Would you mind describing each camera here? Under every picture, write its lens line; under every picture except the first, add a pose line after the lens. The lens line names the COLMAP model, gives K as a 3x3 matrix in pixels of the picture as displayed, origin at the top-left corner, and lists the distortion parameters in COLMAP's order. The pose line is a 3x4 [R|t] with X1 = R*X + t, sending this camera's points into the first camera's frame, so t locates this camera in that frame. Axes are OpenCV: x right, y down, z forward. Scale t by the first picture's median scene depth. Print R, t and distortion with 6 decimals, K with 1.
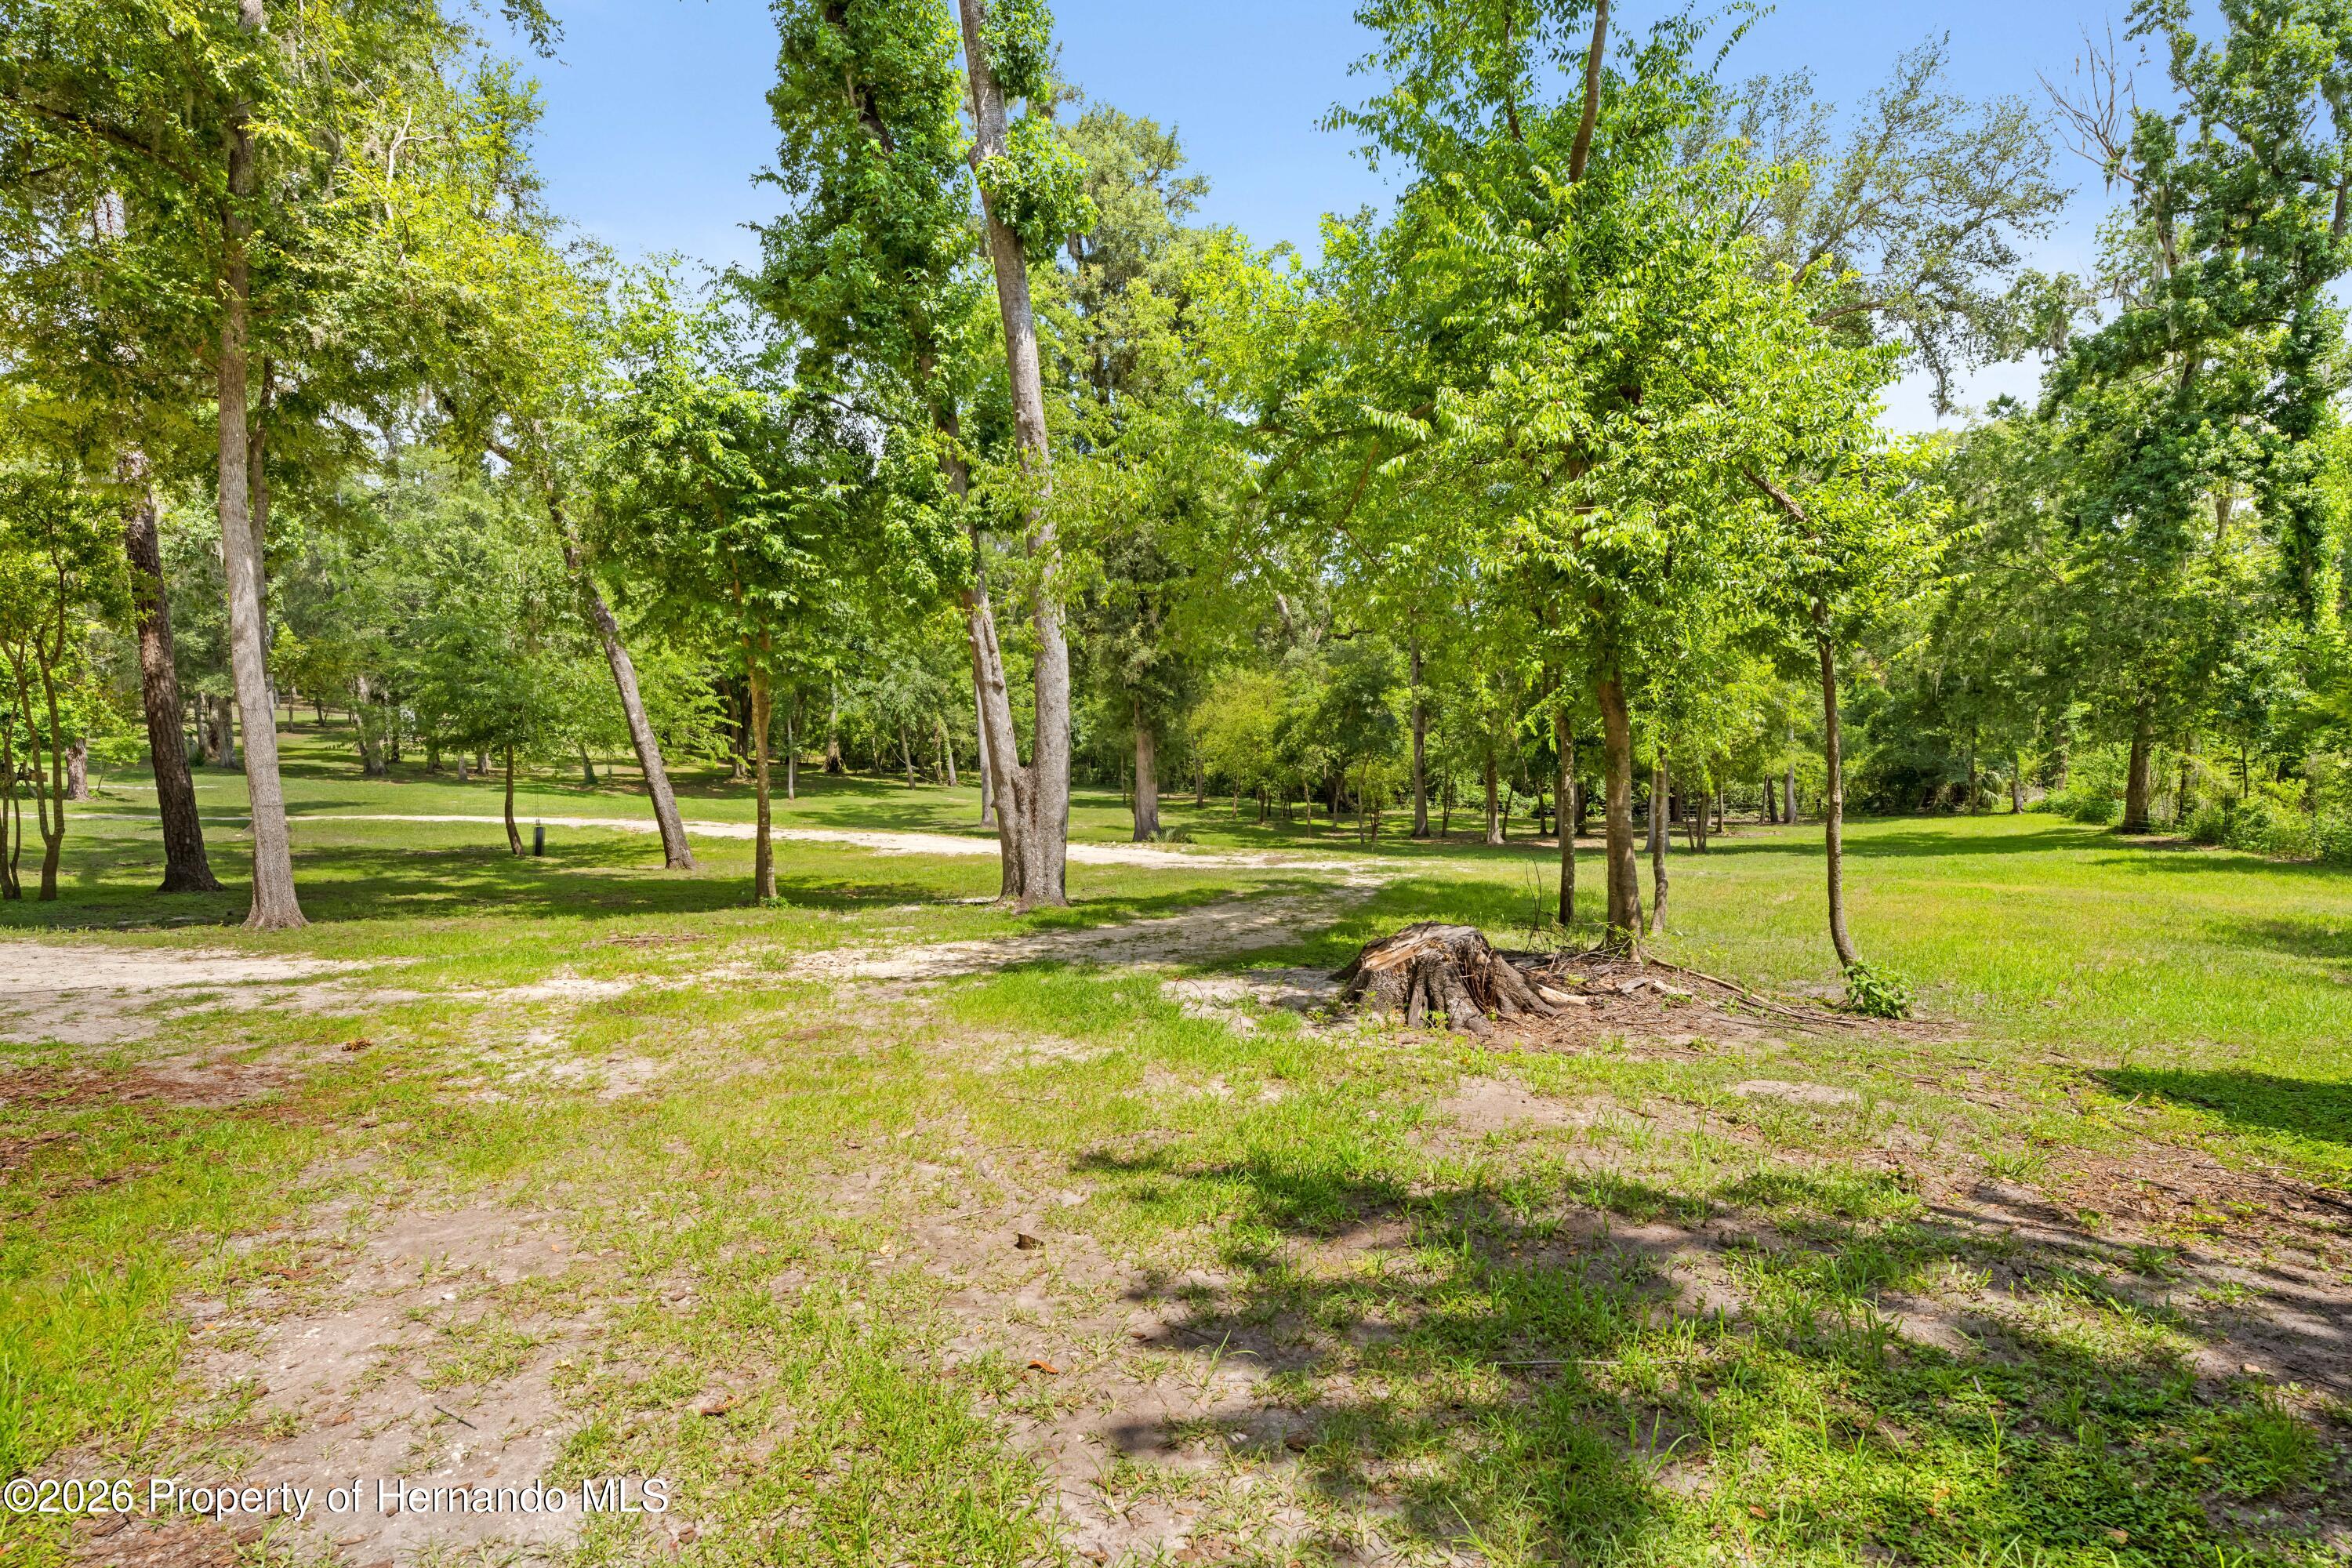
lens RADIAL K [[1223.8, 0, 1177.1], [0, 1223.8, 789.1], [0, 0, 1]] dist [-0.000291, -0.000048]
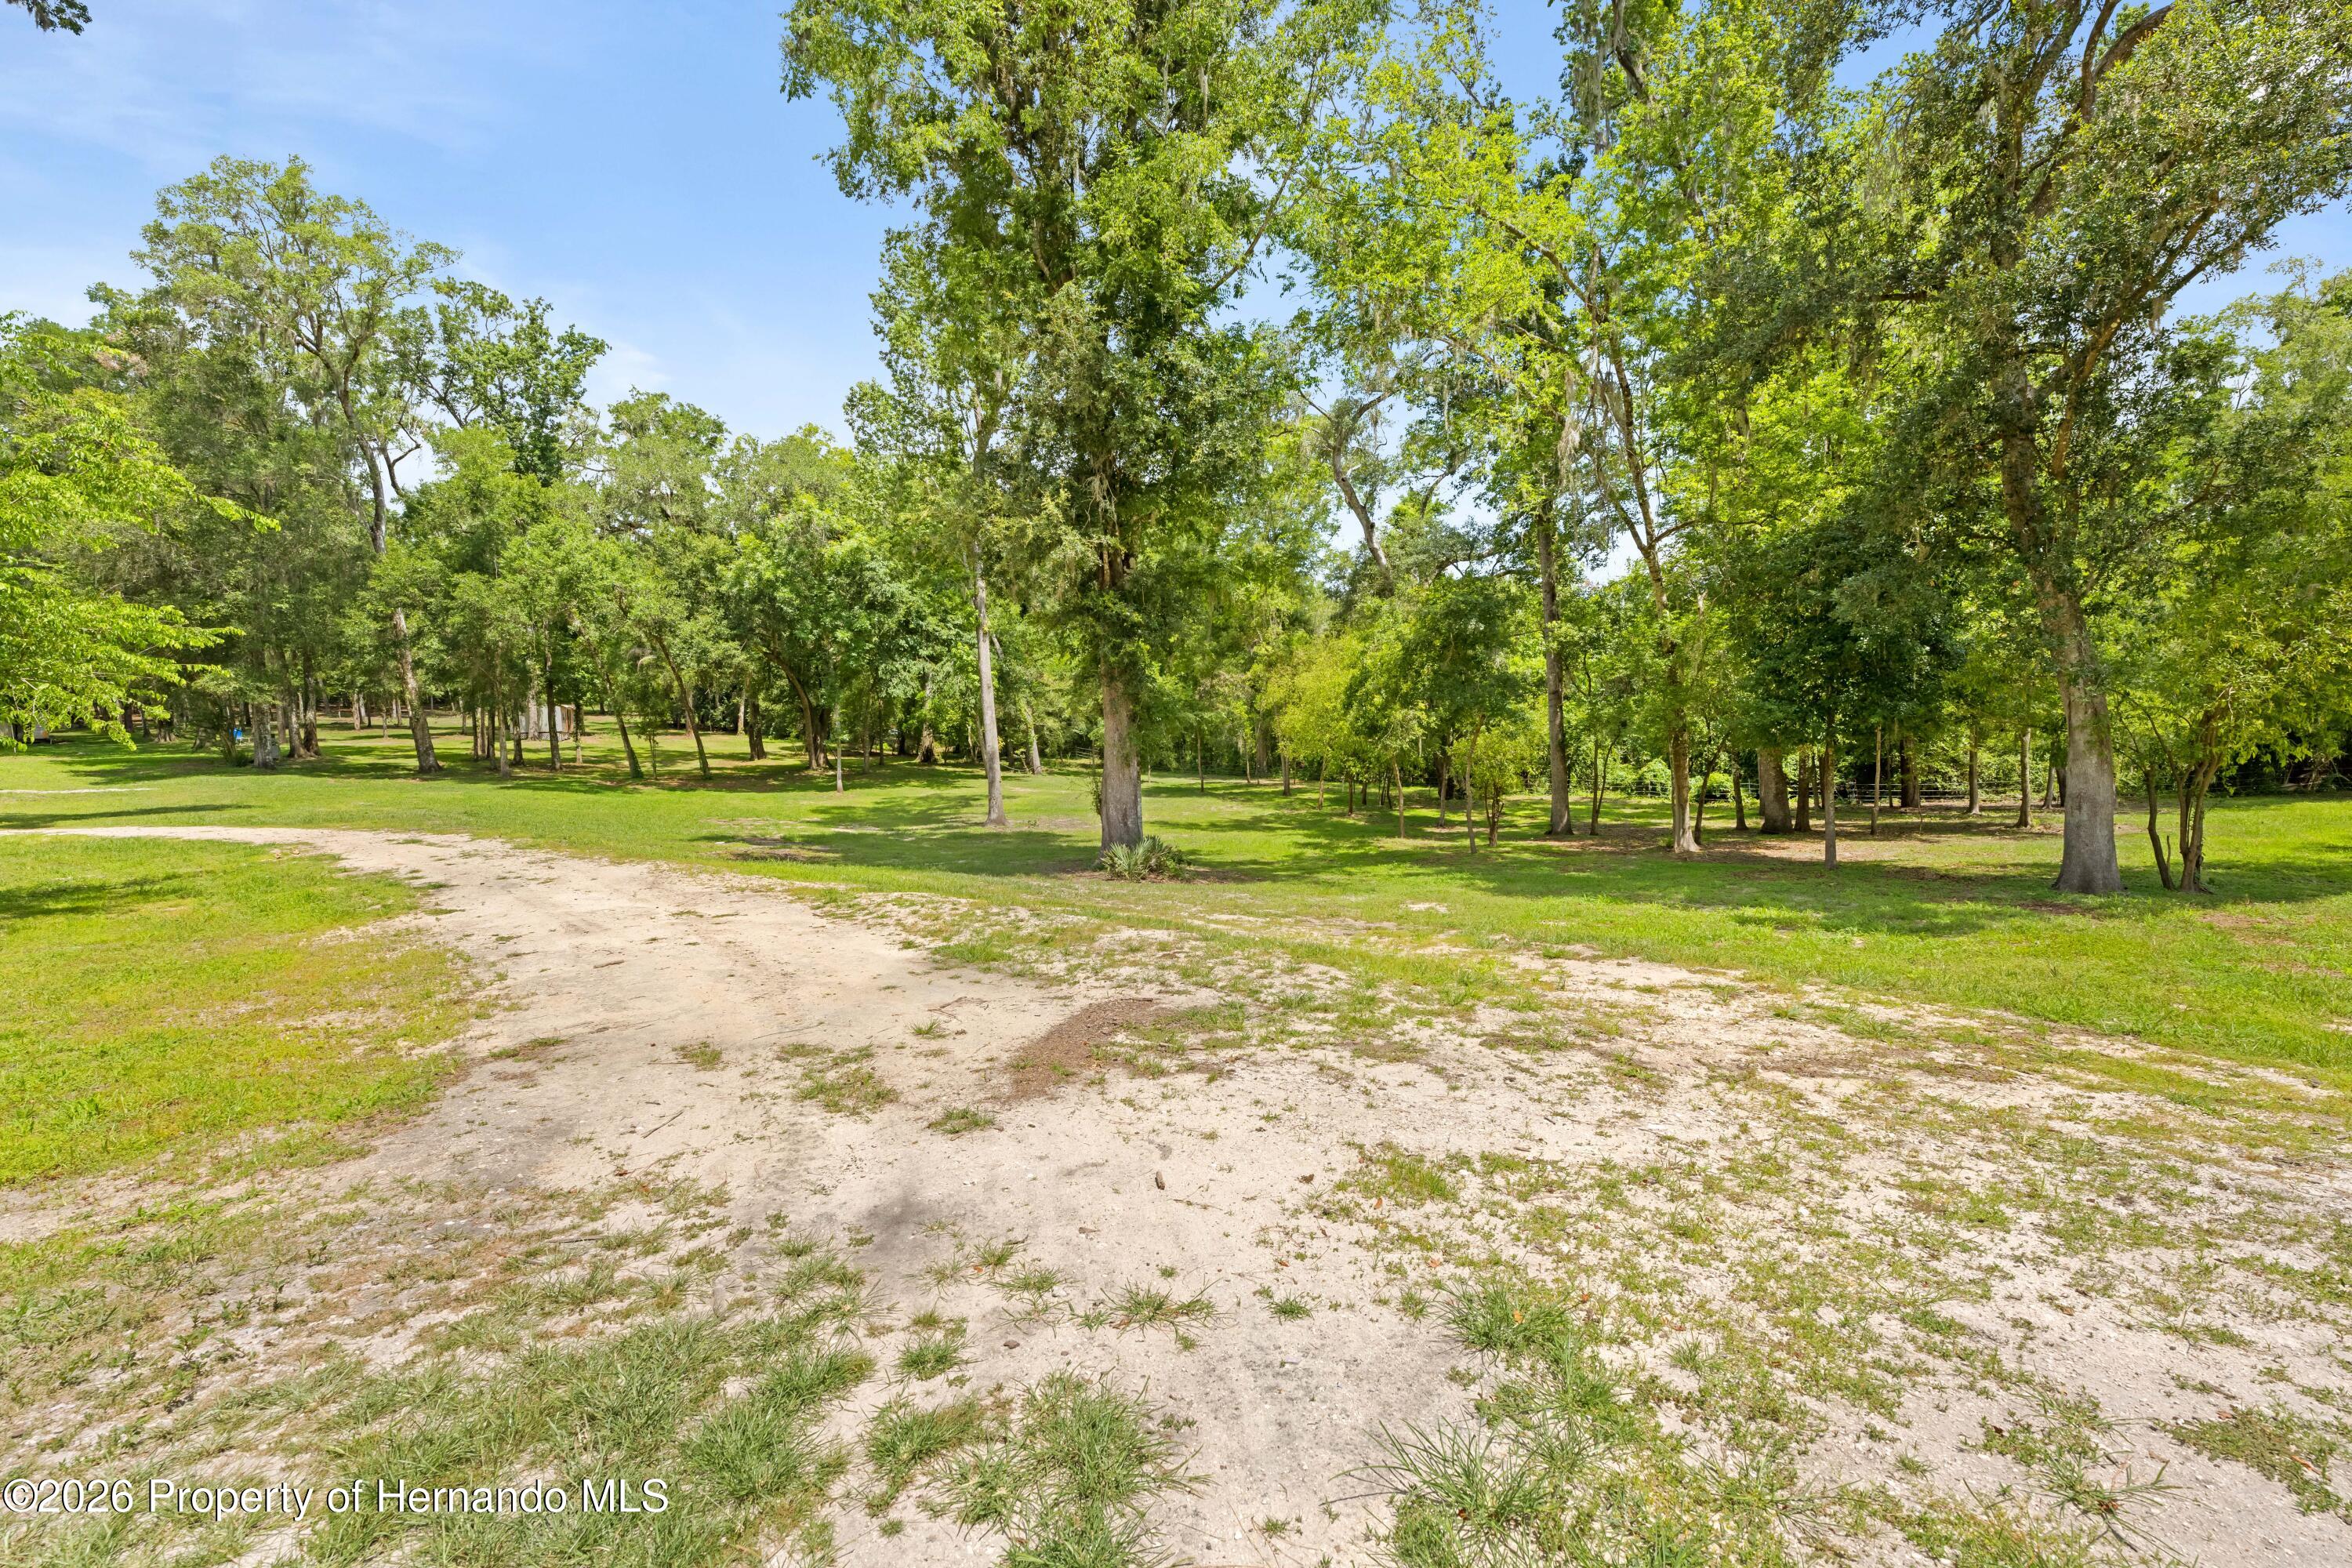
lens RADIAL K [[950.3, 0, 1173.2], [0, 950.3, 787.9], [0, 0, 1]] dist [0.001613, 0.000101]
pose [[0.984605, -0.012825, -0.174323, 0.065735], [0.015347, 0.999796, 0.013129, 0.000443], [0.174119, -0.015603, 0.984601, 0.371773]]
